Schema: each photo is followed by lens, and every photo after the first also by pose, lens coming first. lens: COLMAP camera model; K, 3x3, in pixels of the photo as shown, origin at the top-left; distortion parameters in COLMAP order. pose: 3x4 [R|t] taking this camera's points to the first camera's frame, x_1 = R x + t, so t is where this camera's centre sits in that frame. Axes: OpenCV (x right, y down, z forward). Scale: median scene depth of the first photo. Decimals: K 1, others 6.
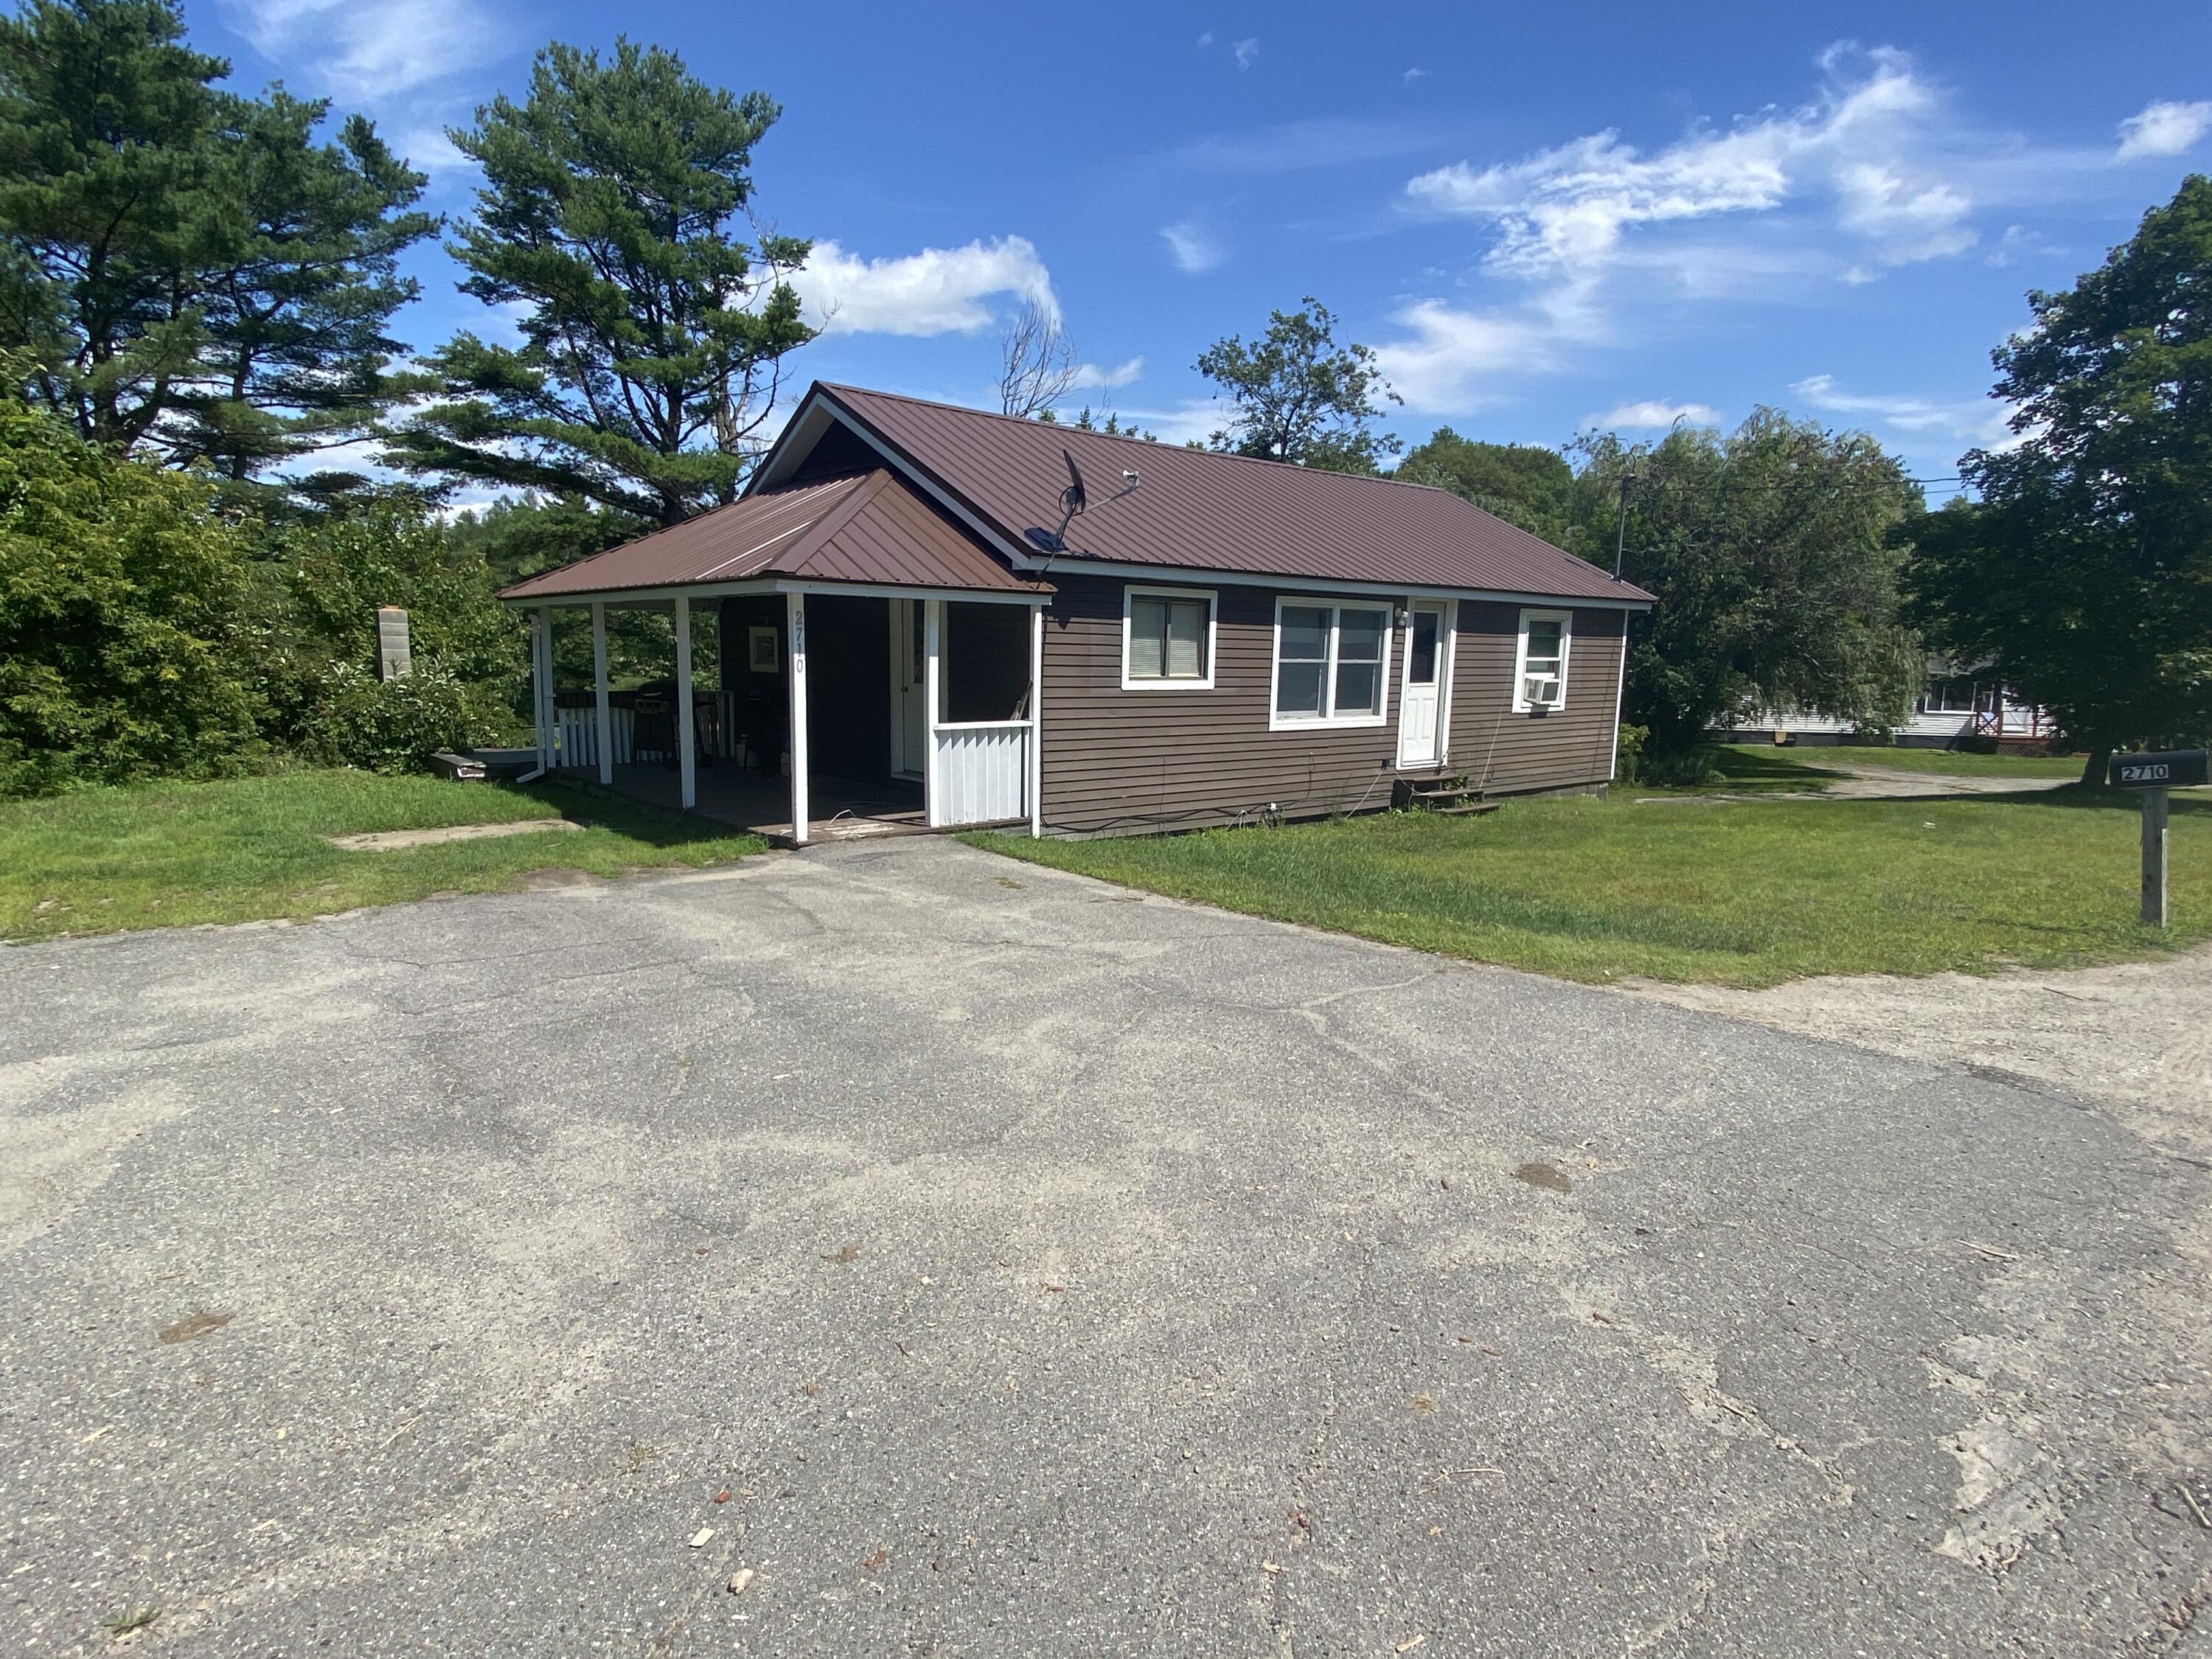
lens RADIAL K [[1158.0, 0, 1106.0], [0, 1158.0, 829.5], [0, 0, 1]] dist [0.014212, -0.018329]
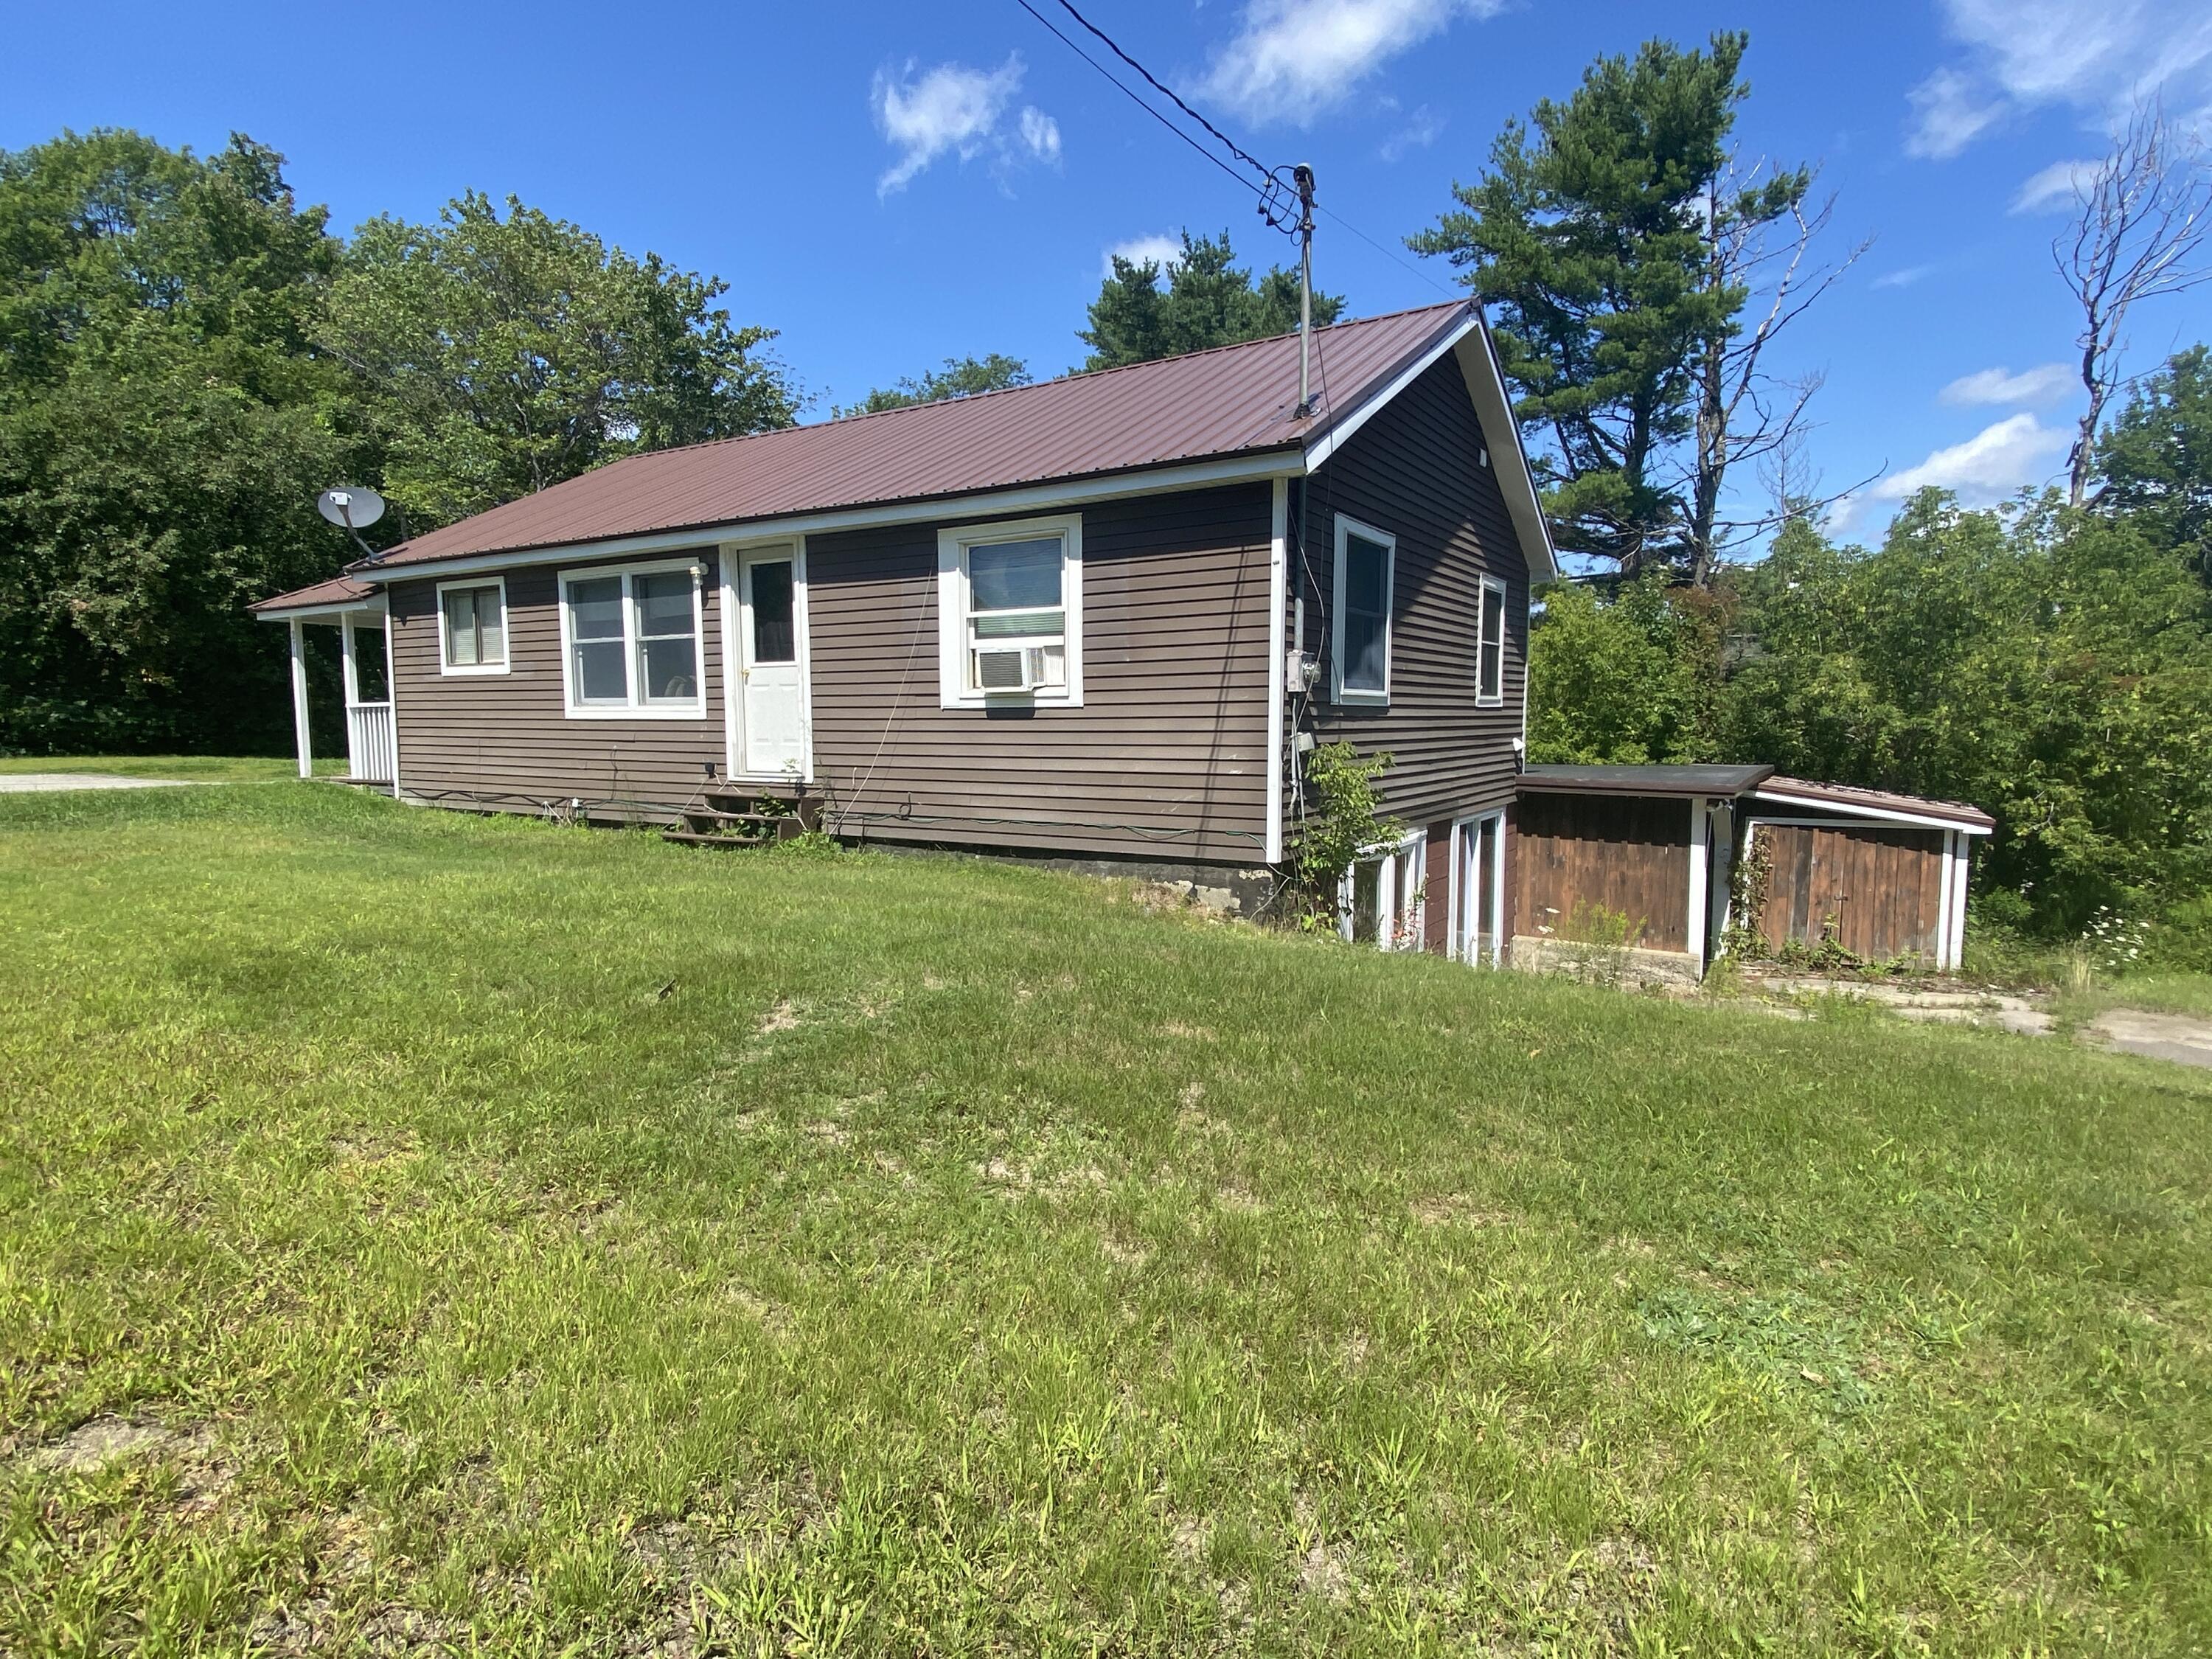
lens RADIAL K [[1158.0, 0, 1106.0], [0, 1158.0, 829.5], [0, 0, 1]] dist [0.014212, -0.018329]
pose [[0.331192, 0.072664, -0.940761, 1.108099], [-0.139092, 0.989898, 0.027493, -0.079639], [0.933255, 0.121747, 0.337954, 1.055308]]
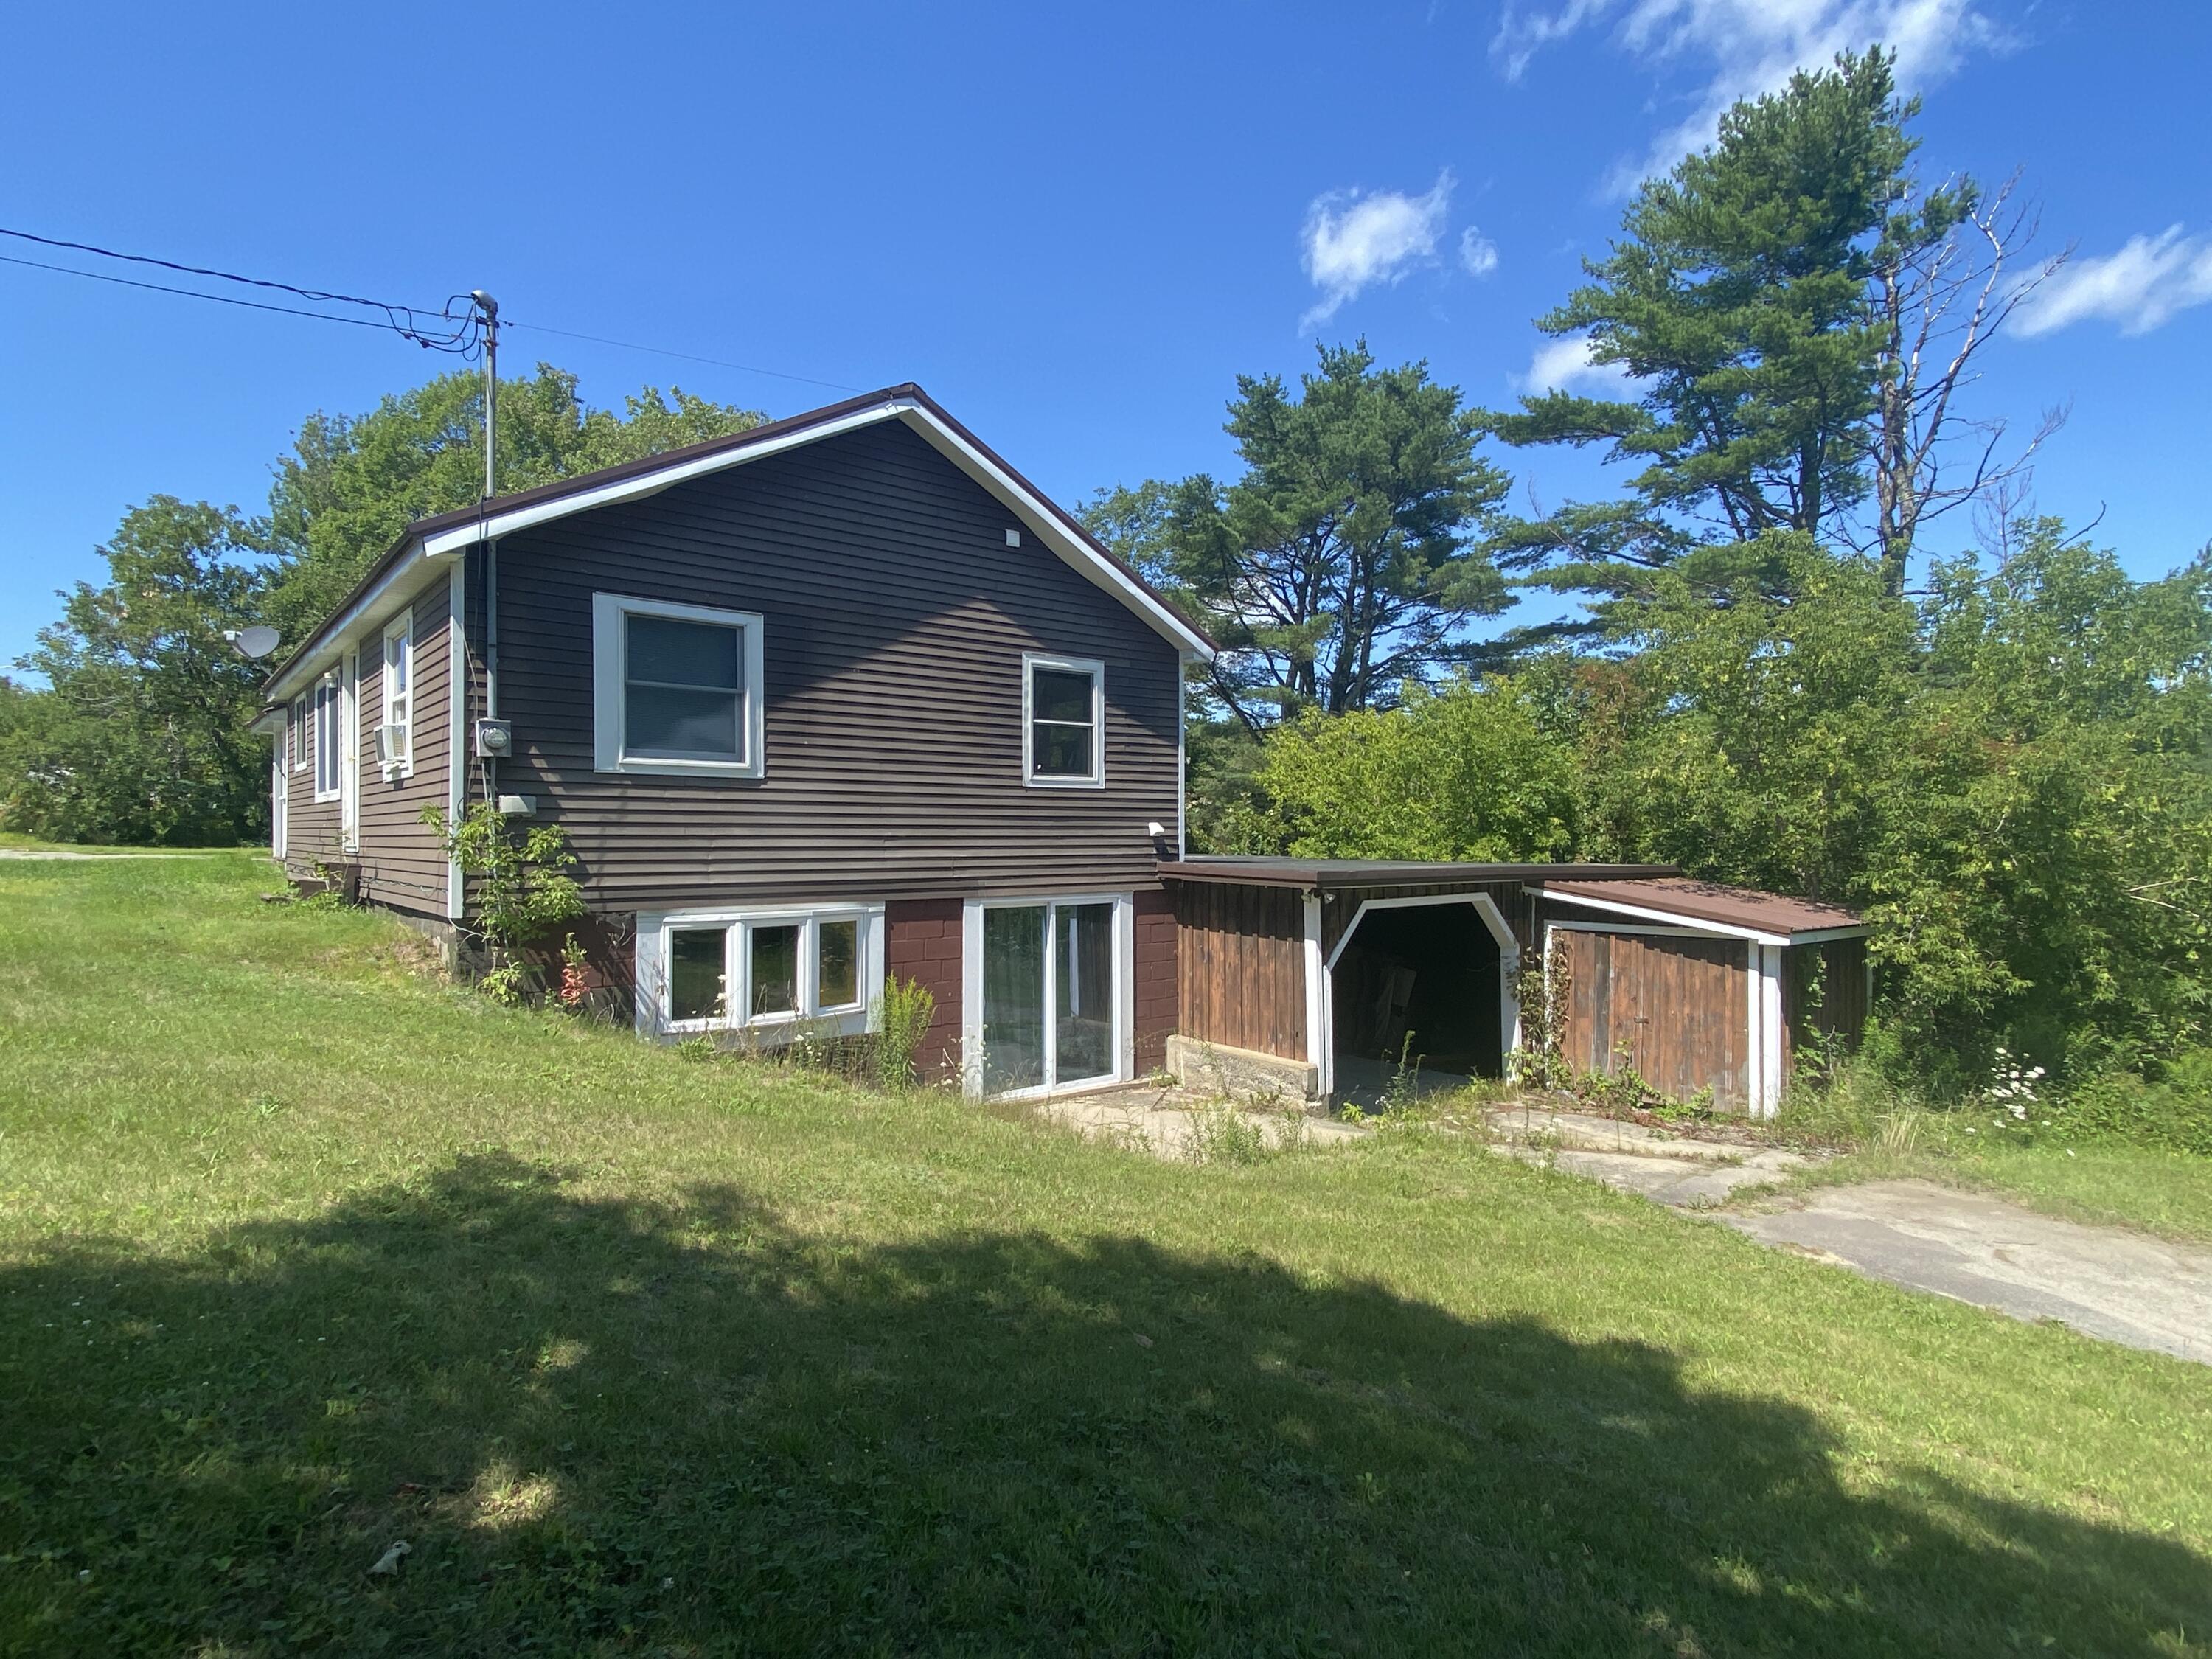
lens RADIAL K [[1158.0, 0, 1106.0], [0, 1158.0, 829.5], [0, 0, 1]] dist [0.014212, -0.018329]
pose [[0.015911, -0.021255, -0.999647, 1.223665], [-0.157718, 0.987204, -0.023500, -0.147753], [0.987356, 0.158037, 0.012355, 1.689127]]
